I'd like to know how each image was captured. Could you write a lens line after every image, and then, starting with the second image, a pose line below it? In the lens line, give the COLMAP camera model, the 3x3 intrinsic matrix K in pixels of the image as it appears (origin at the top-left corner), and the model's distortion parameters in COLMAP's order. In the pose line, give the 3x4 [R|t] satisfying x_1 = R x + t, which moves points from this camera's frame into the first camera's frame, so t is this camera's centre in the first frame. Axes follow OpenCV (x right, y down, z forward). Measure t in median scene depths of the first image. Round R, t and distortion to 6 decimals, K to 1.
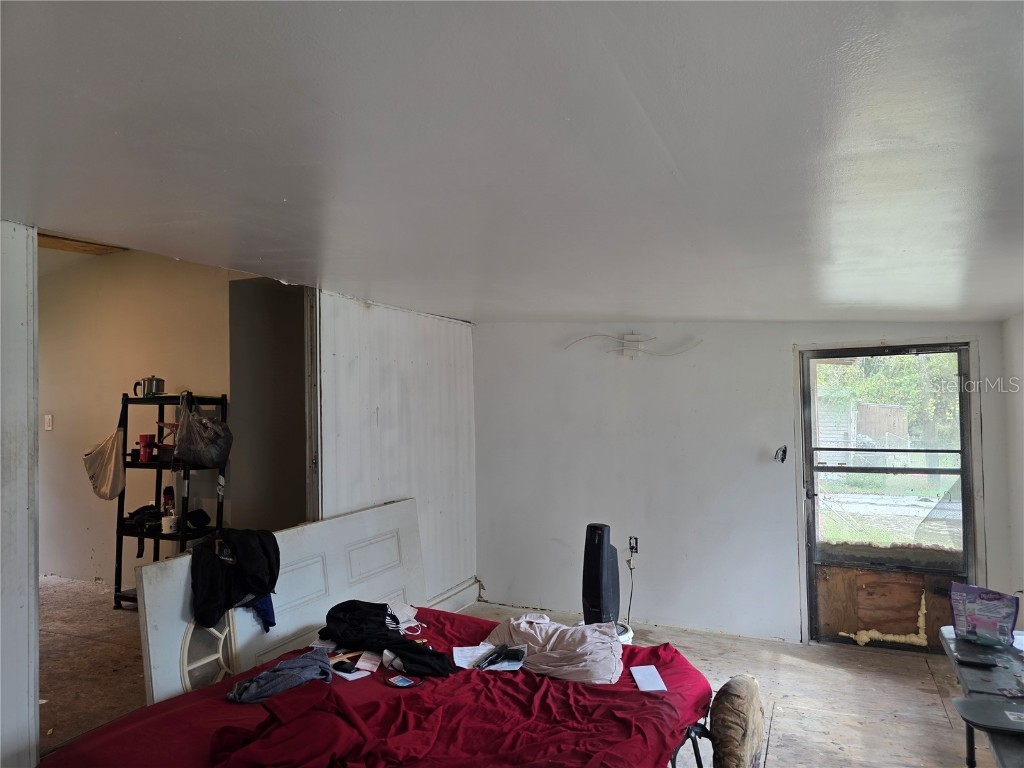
lens RADIAL K [[688.8, 0, 509.7], [0, 688.8, 389.1], [0, 0, 1]] dist [0.078534, -0.079918]
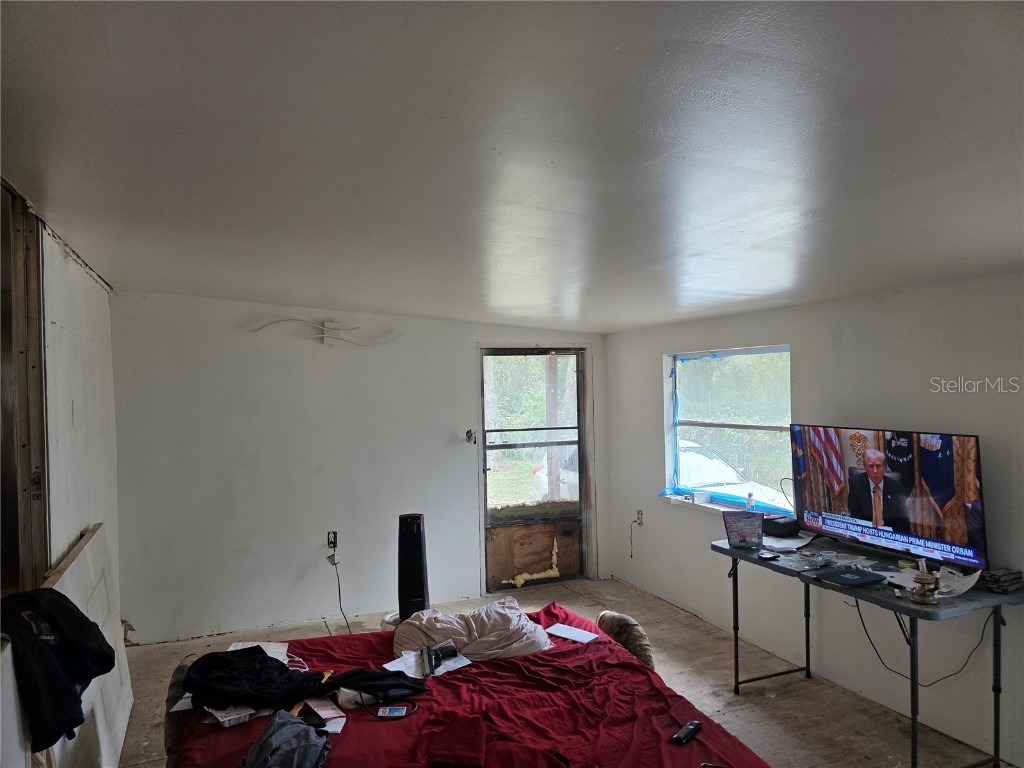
lens RADIAL K [[688.8, 0, 509.7], [0, 688.8, 389.1], [0, 0, 1]] dist [0.078534, -0.079918]
pose [[0.677643, 0.002291, 0.735388, -0.416675], [-0.009999, 0.999931, 0.006099, 0.006960], [-0.735323, -0.011486, 0.677619, 0.185372]]
